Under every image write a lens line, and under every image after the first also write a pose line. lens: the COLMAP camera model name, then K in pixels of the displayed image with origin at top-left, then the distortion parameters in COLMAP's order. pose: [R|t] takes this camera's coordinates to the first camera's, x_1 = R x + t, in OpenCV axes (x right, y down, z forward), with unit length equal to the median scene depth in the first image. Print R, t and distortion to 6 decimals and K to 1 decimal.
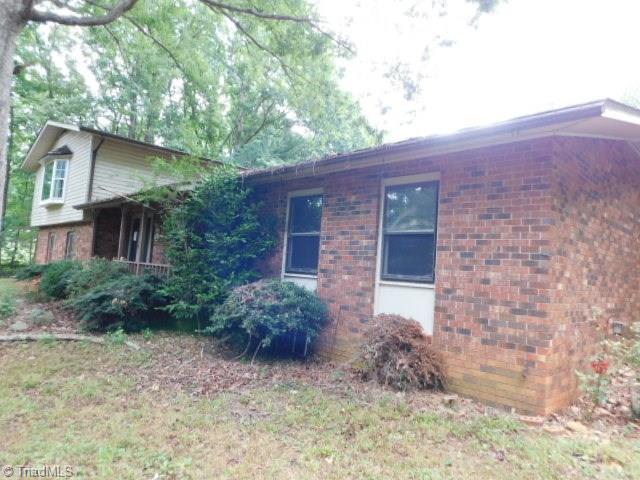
lens RADIAL K [[424.7, 0, 319.3], [0, 424.7, 239.4], [0, 0, 1]] dist [-0.055895, 0.043204]
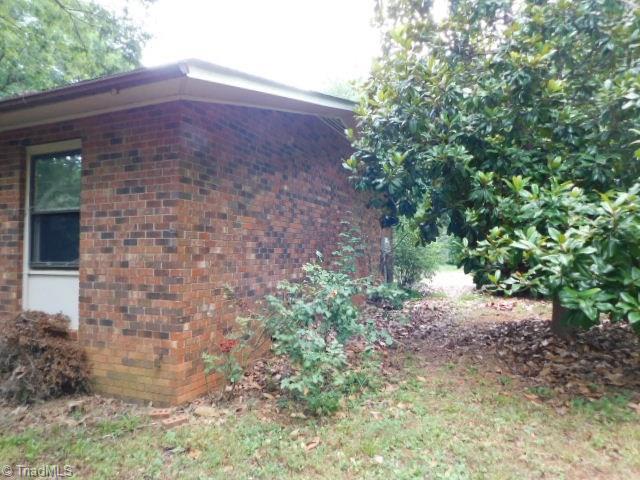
lens RADIAL K [[424.7, 0, 321.4], [0, 424.7, 239.0], [0, 0, 1]] dist [-0.055895, 0.043204]
pose [[0.908889, -0.055714, 0.413300, 0.391885], [0.032553, 0.997490, 0.062877, 0.004393], [-0.415766, -0.043694, 0.908421, 0.029680]]
